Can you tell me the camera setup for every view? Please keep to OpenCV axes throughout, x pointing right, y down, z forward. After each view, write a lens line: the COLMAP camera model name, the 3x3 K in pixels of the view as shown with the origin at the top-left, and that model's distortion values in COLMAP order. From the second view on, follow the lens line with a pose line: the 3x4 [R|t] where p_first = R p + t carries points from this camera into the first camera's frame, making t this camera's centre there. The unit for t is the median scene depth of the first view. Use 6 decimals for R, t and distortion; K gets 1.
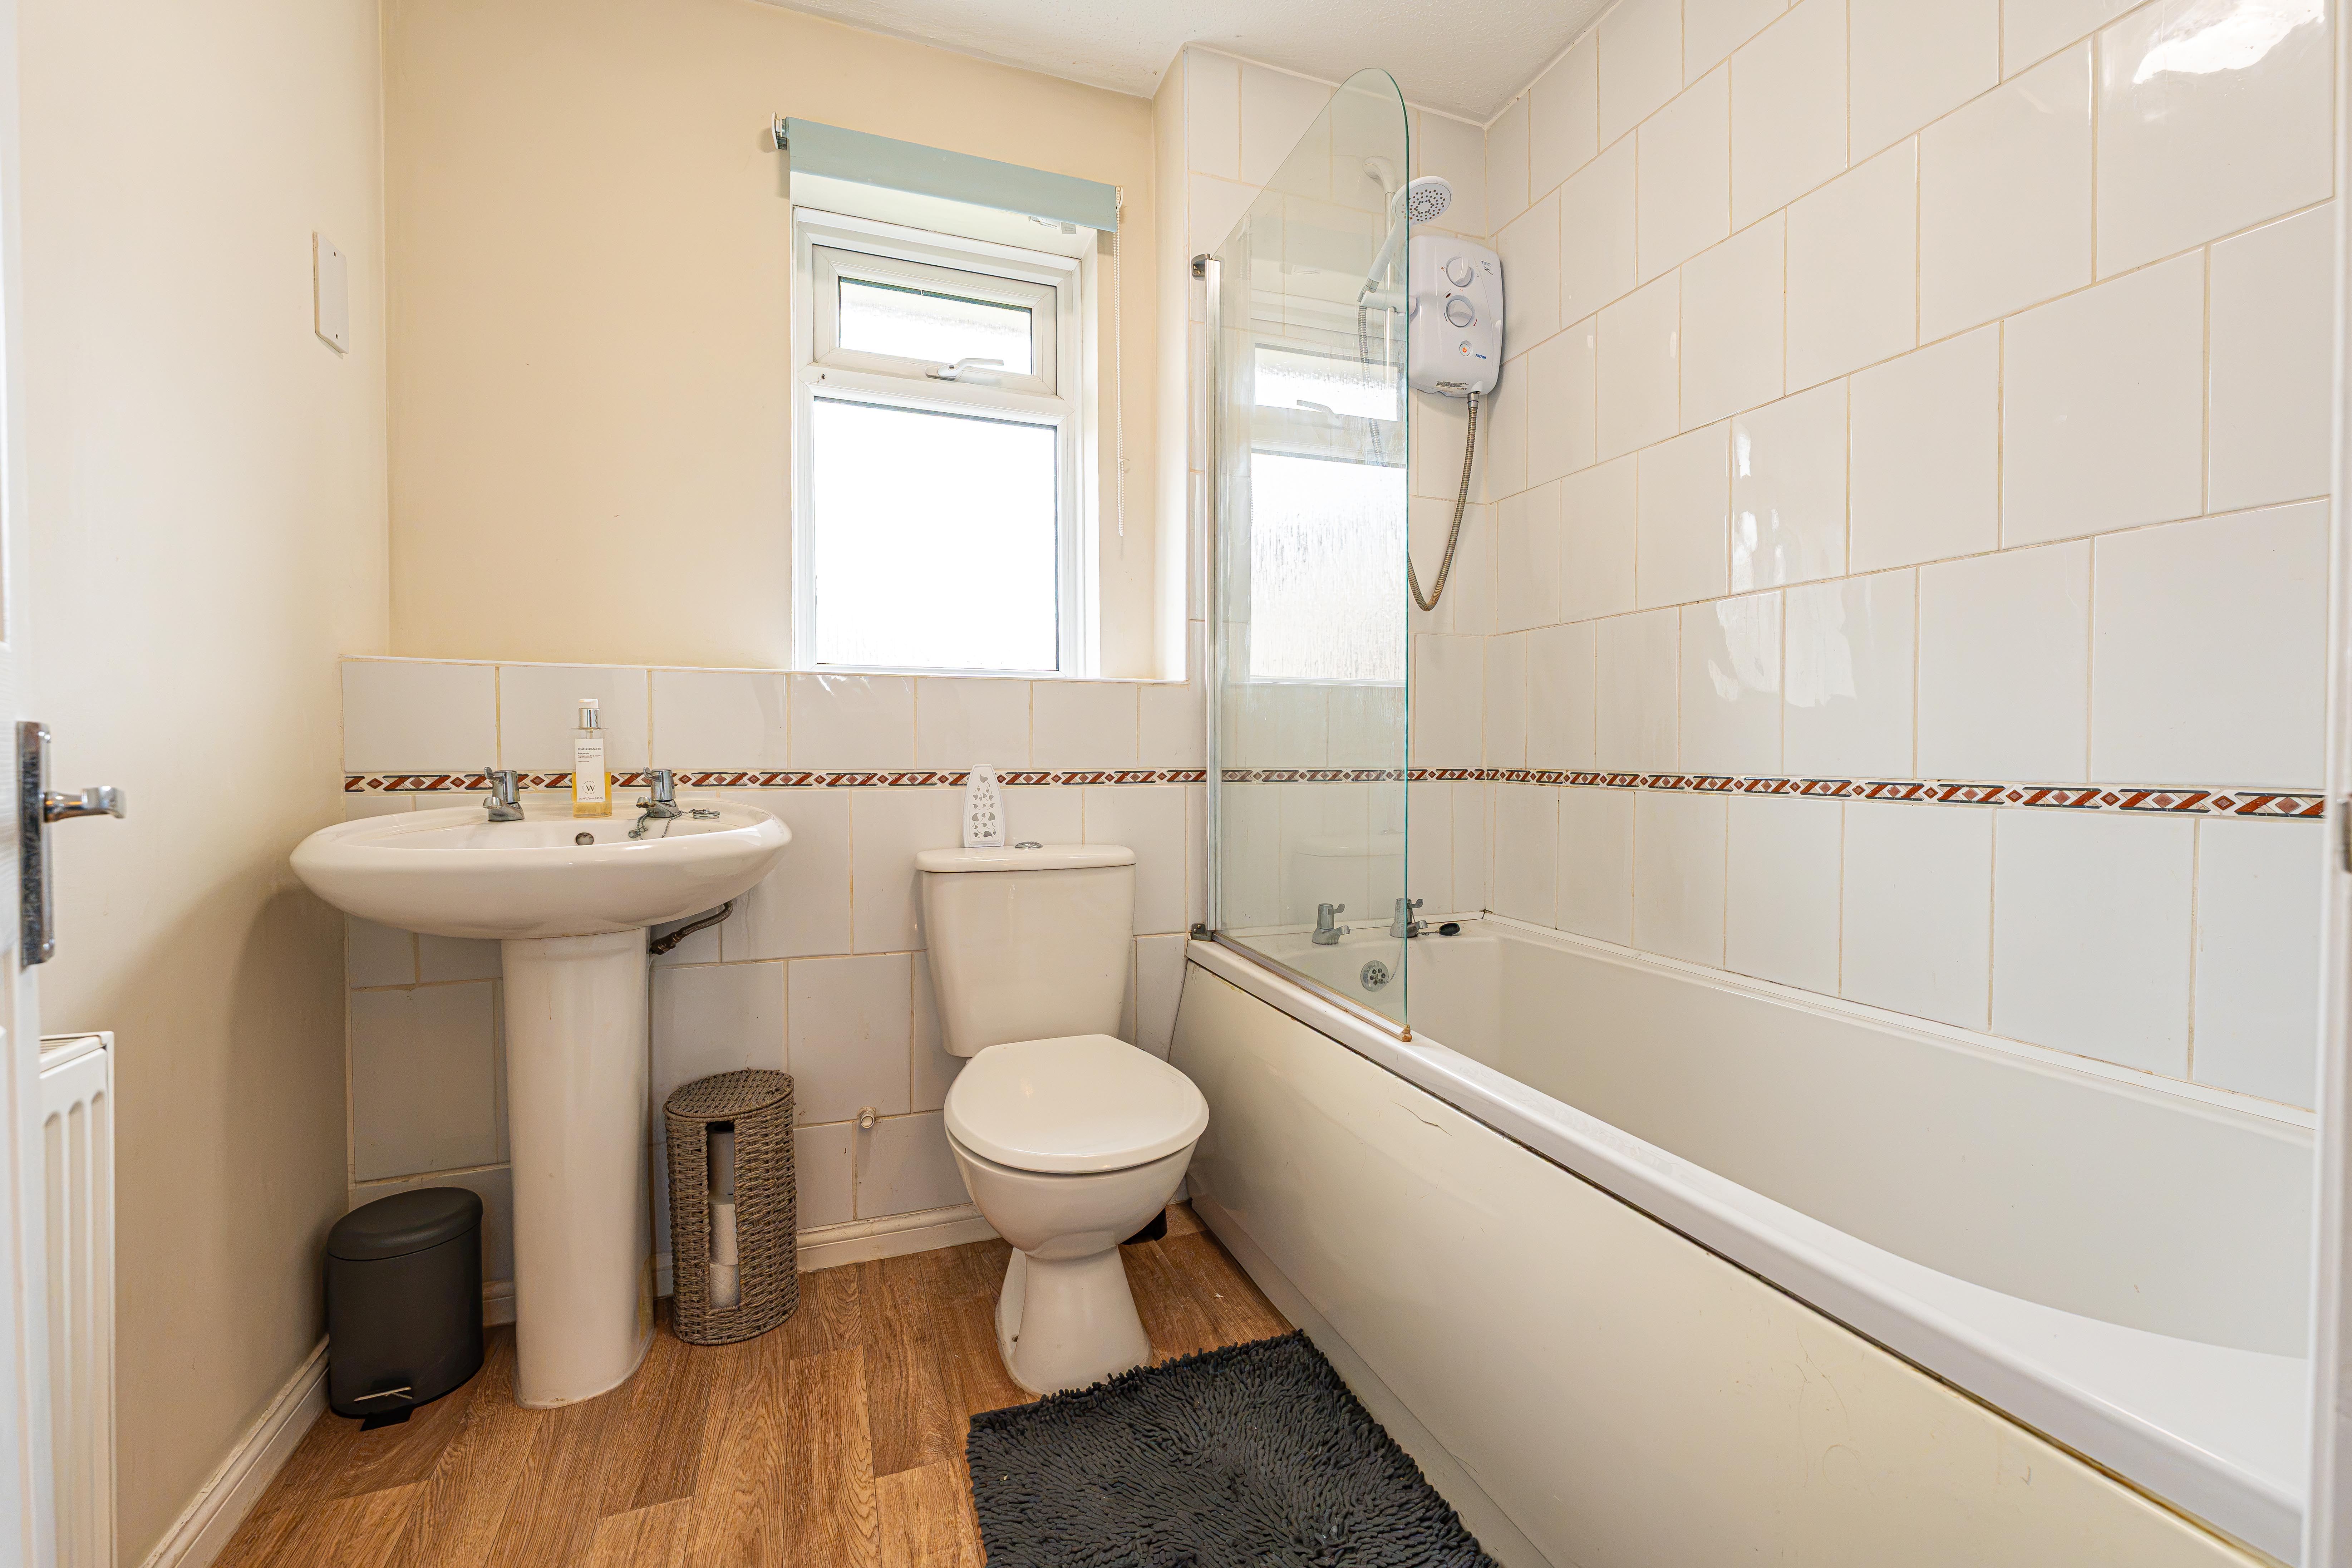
lens RADIAL K [[950.1, 0, 1356.9], [0, 950.1, 788.4], [0, 0, 1]] dist [-0.000652, -0.000049]
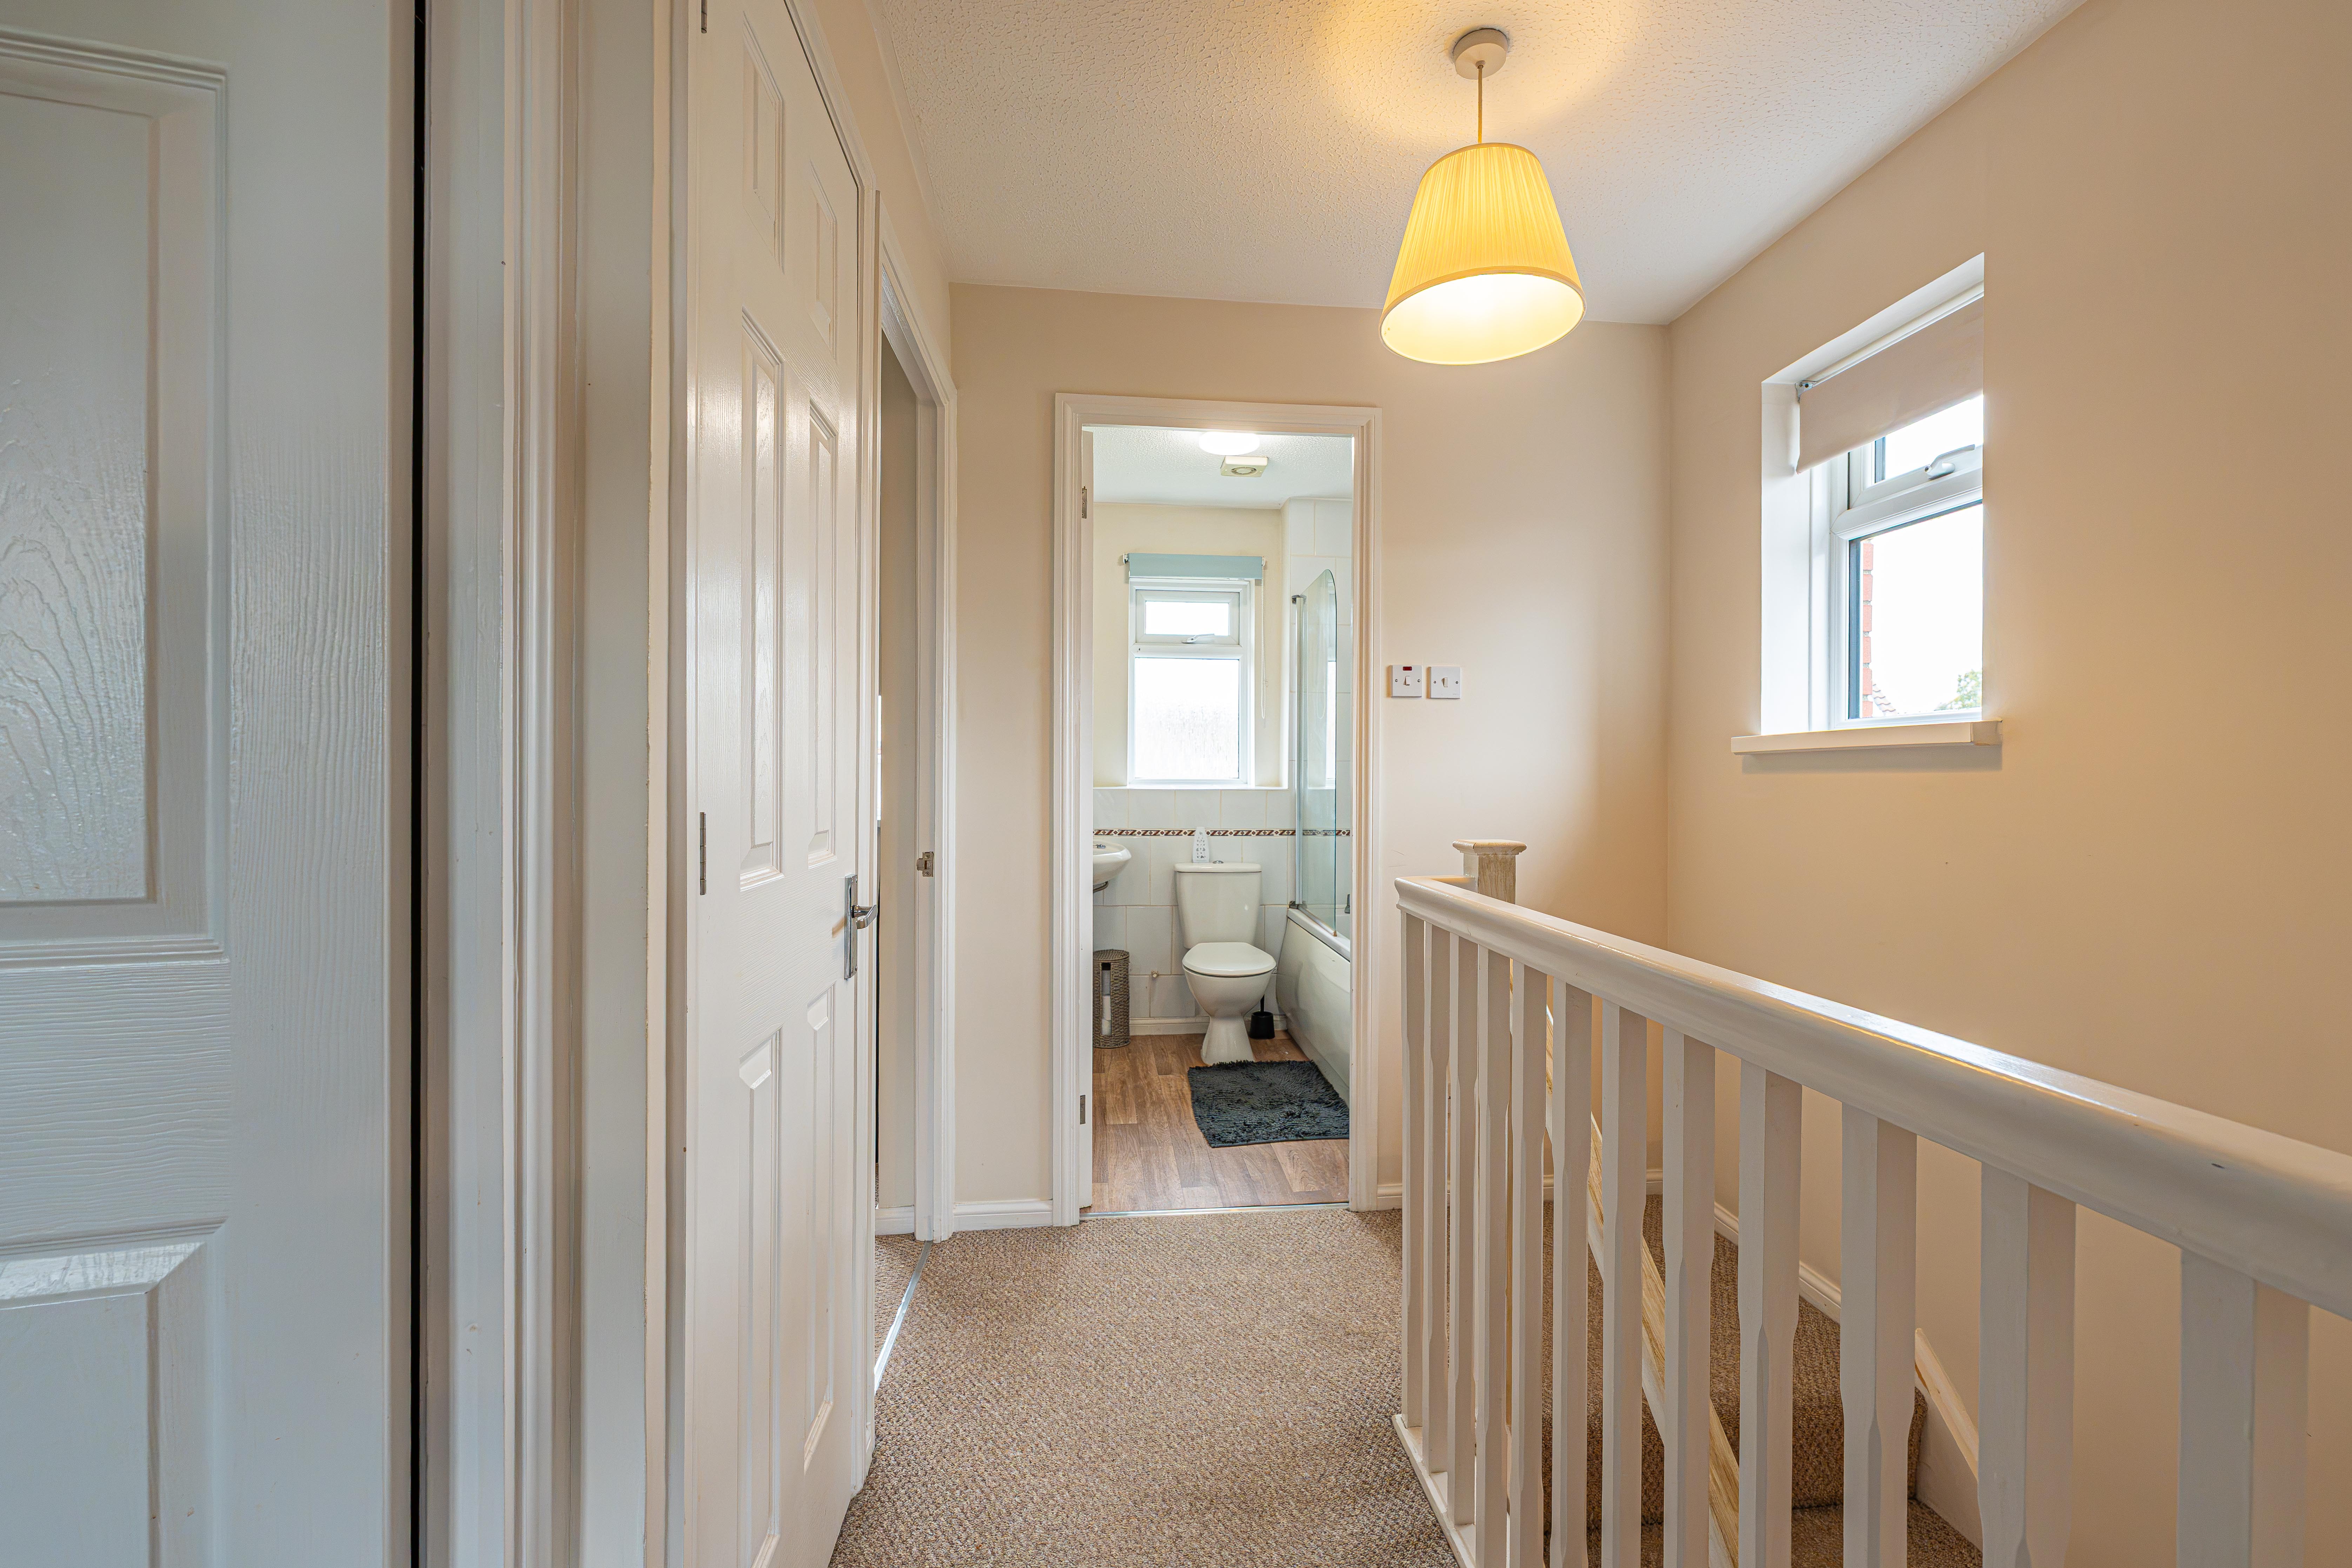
lens RADIAL K [[958.8, 0, 1205.3], [0, 958.8, 780.8], [0, 0, 1]] dist [-0.002883, -0.000269]
pose [[0.917645, -0.006563, -0.397347, 0.558151], [-0.009884, 0.999177, -0.039329, -0.046065], [0.397278, 0.040018, 0.916825, -1.169061]]
